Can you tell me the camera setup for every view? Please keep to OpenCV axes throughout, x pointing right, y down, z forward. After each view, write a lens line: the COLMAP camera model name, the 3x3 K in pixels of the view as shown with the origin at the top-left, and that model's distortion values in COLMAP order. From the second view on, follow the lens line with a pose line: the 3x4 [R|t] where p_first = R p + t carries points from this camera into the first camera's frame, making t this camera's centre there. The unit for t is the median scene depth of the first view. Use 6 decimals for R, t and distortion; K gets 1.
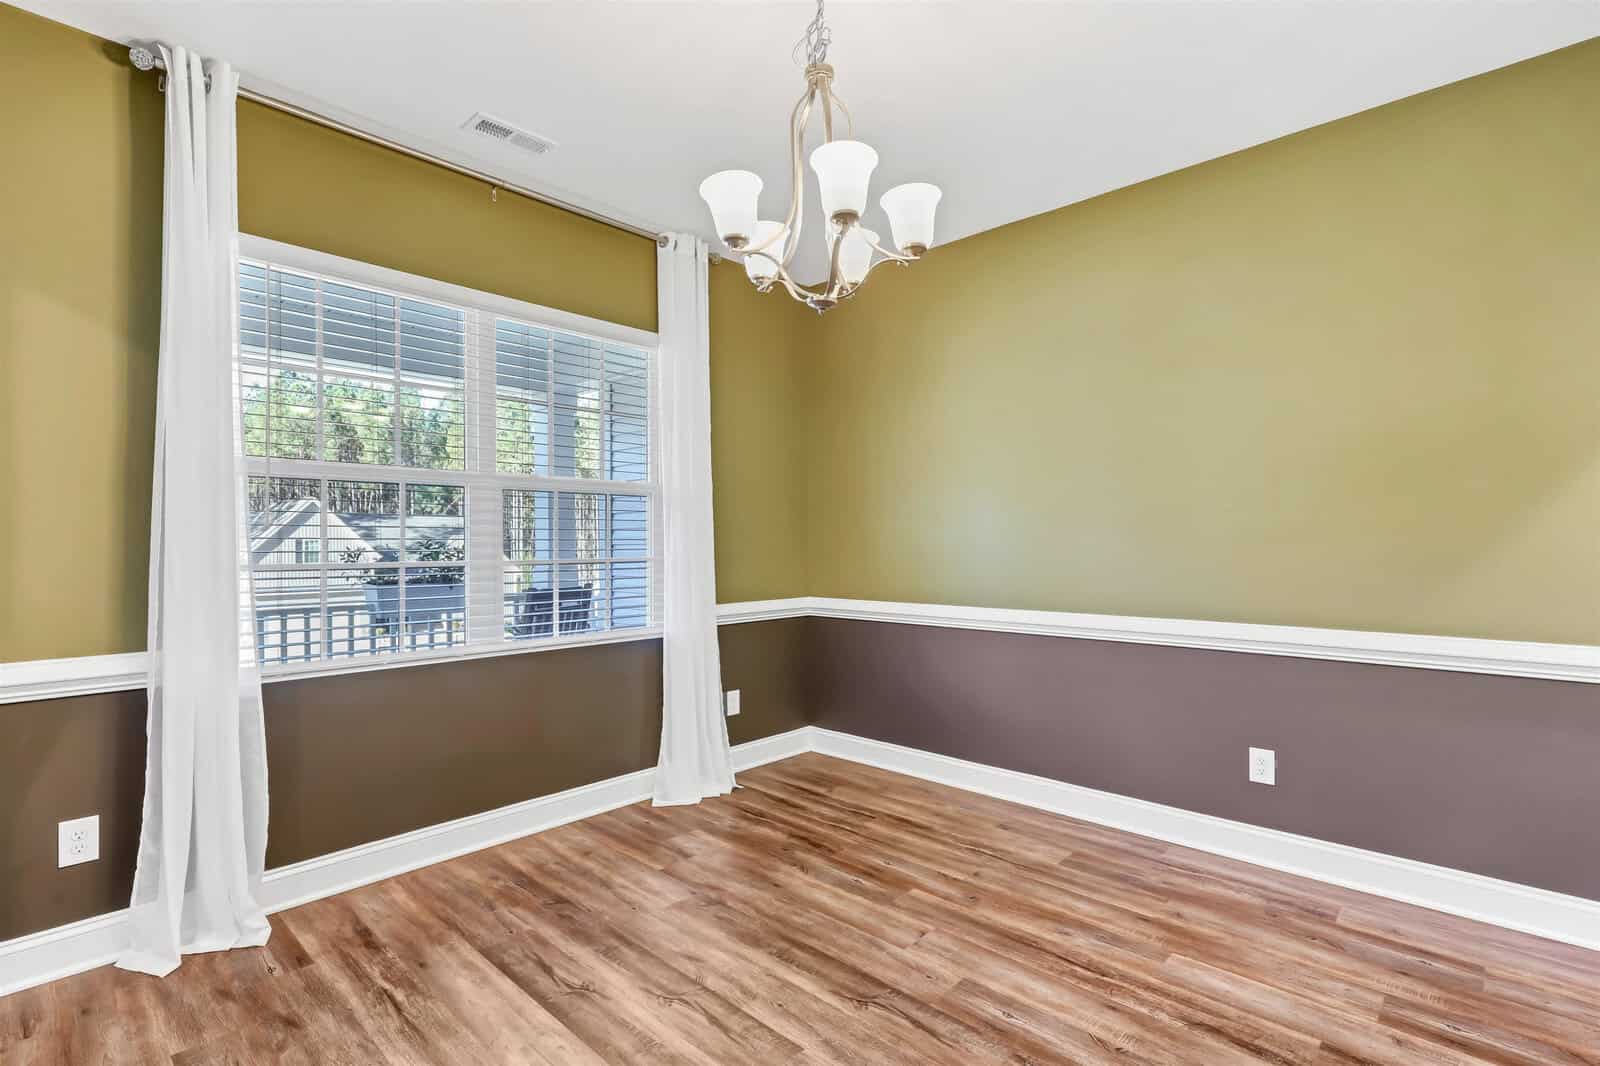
lens RADIAL K [[757.2, 0, 837.9], [0, 757.2, 554.1], [0, 0, 1]] dist [0.018604, -0.000407]
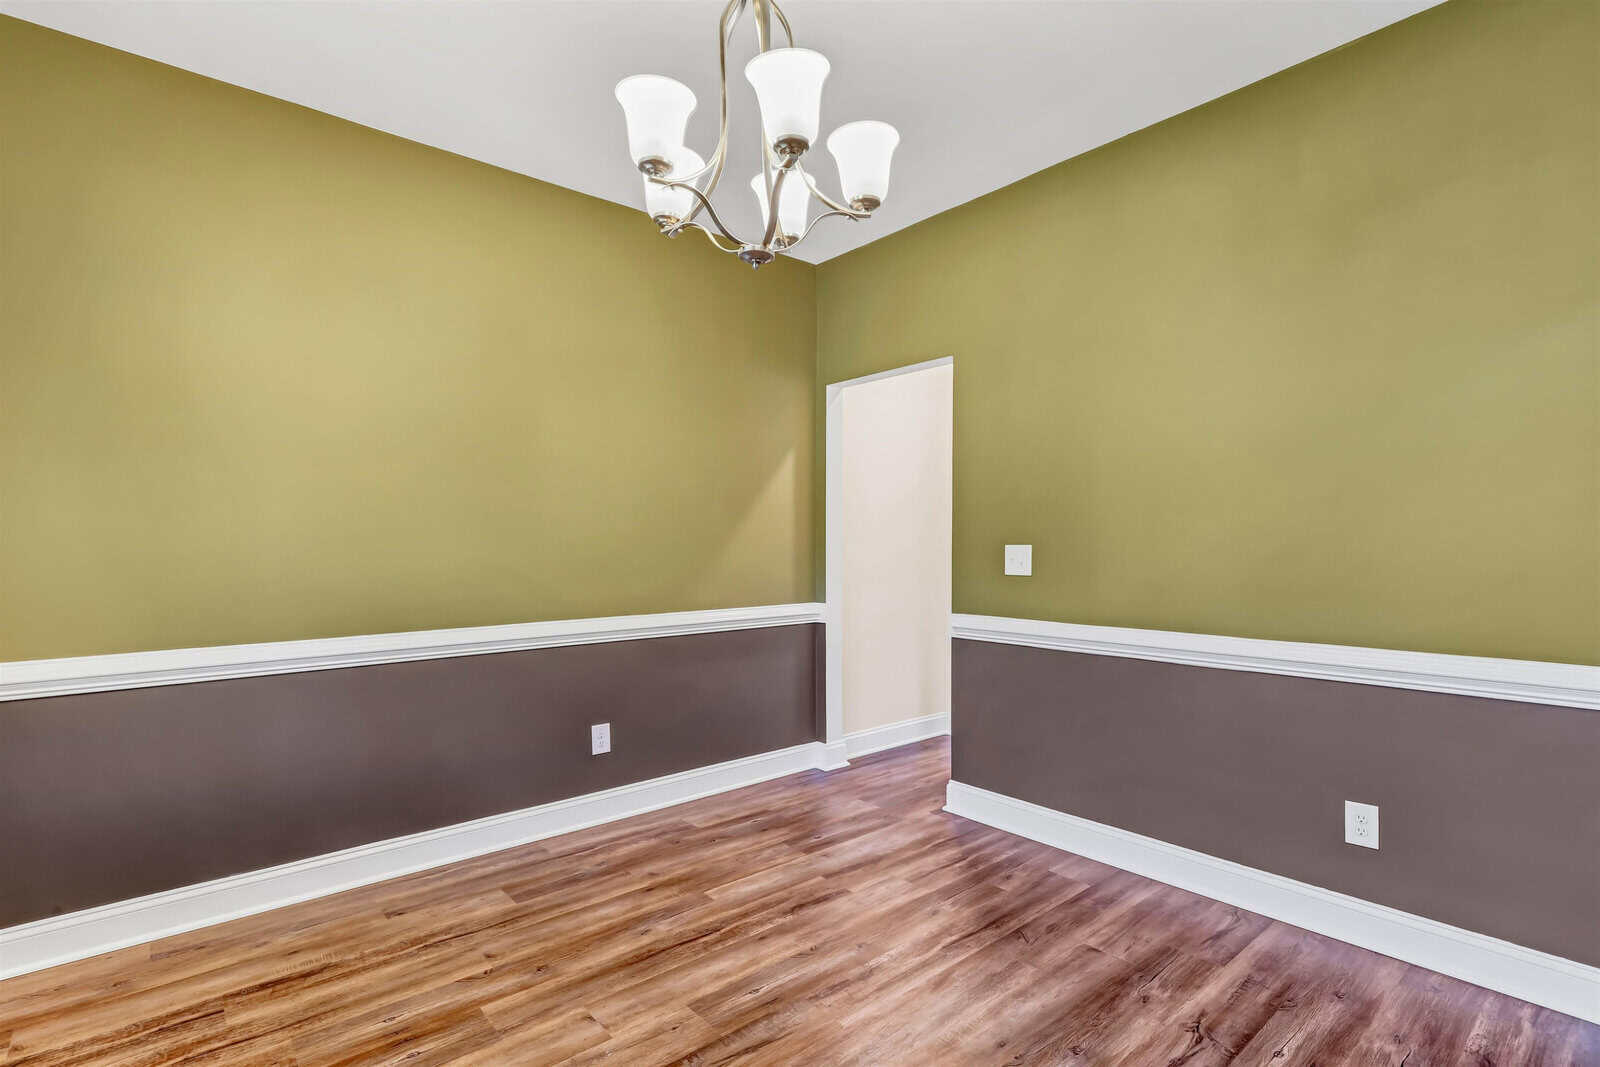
lens RADIAL K [[757.2, 0, 837.9], [0, 757.2, 554.6], [0, 0, 1]] dist [0.018604, -0.000407]
pose [[0.124485, -0.008172, 0.992188, -0.605554], [0.019263, 0.999798, 0.005817, 0.006967], [-0.992034, 0.018388, 0.124617, 0.579724]]
